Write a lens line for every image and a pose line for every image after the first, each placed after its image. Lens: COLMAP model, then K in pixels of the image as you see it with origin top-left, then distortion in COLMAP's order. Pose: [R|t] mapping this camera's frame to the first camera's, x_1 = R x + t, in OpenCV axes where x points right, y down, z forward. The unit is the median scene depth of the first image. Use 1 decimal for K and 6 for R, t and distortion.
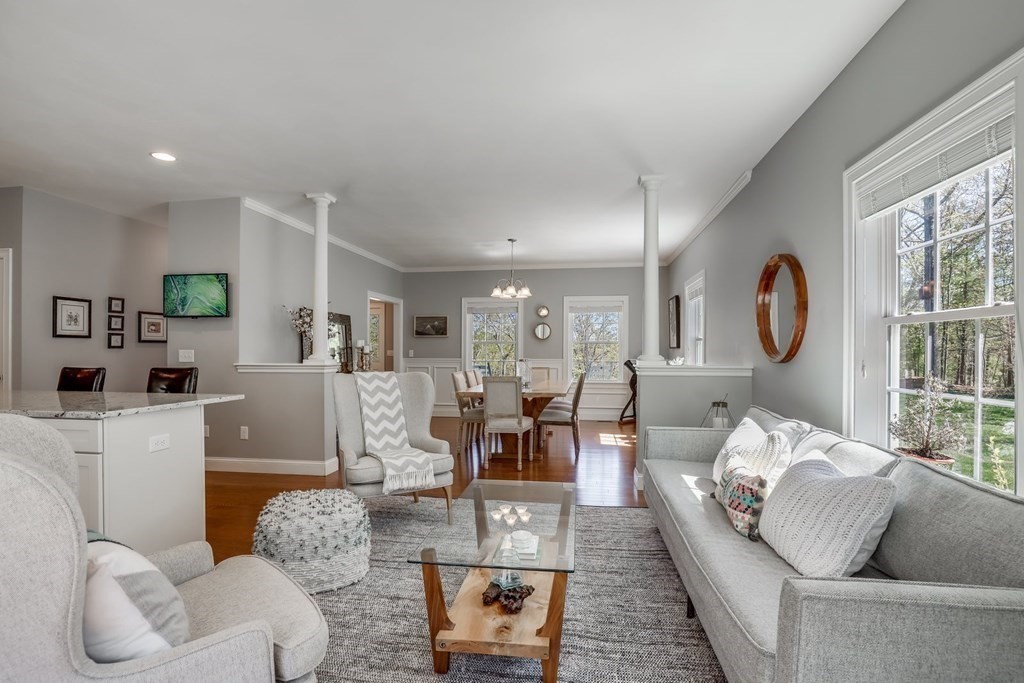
lens RADIAL K [[474.2, 0, 512.7], [0, 474.2, 352.7], [0, 0, 1]] dist [-0.027999, -0.000314]
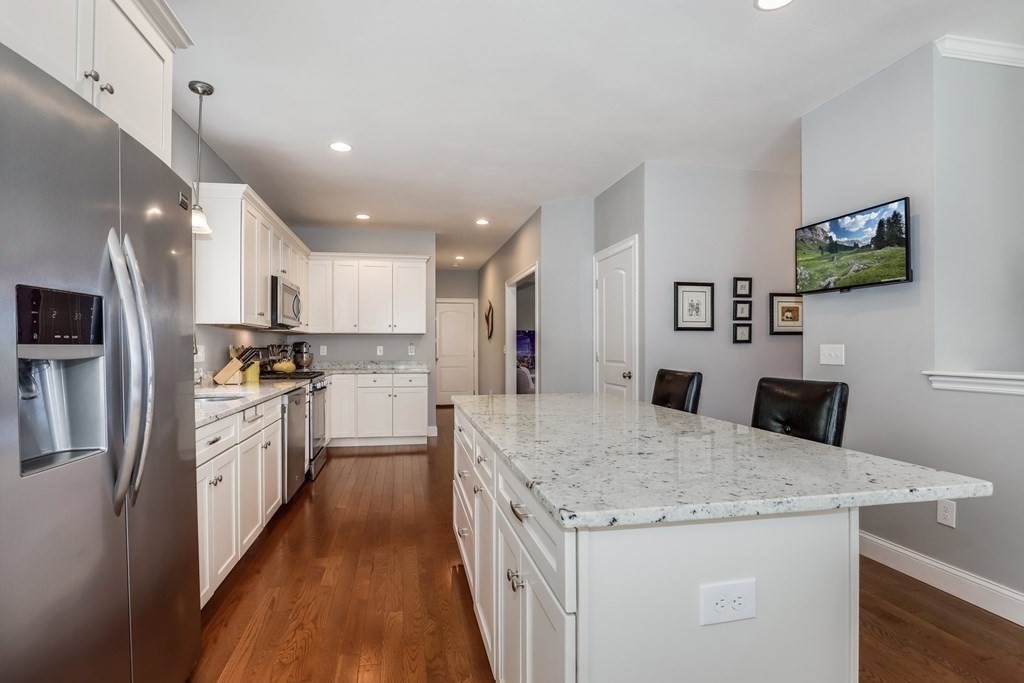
lens RADIAL K [[474.2, 0, 512.1], [0, 474.2, 348.5], [0, 0, 1]] dist [-0.027999, -0.000314]
pose [[0.338526, 0.001151, -0.940956, -0.260570], [-0.001830, 0.999998, 0.000565, -0.000298], [0.940955, 0.001531, 0.338527, 0.395348]]
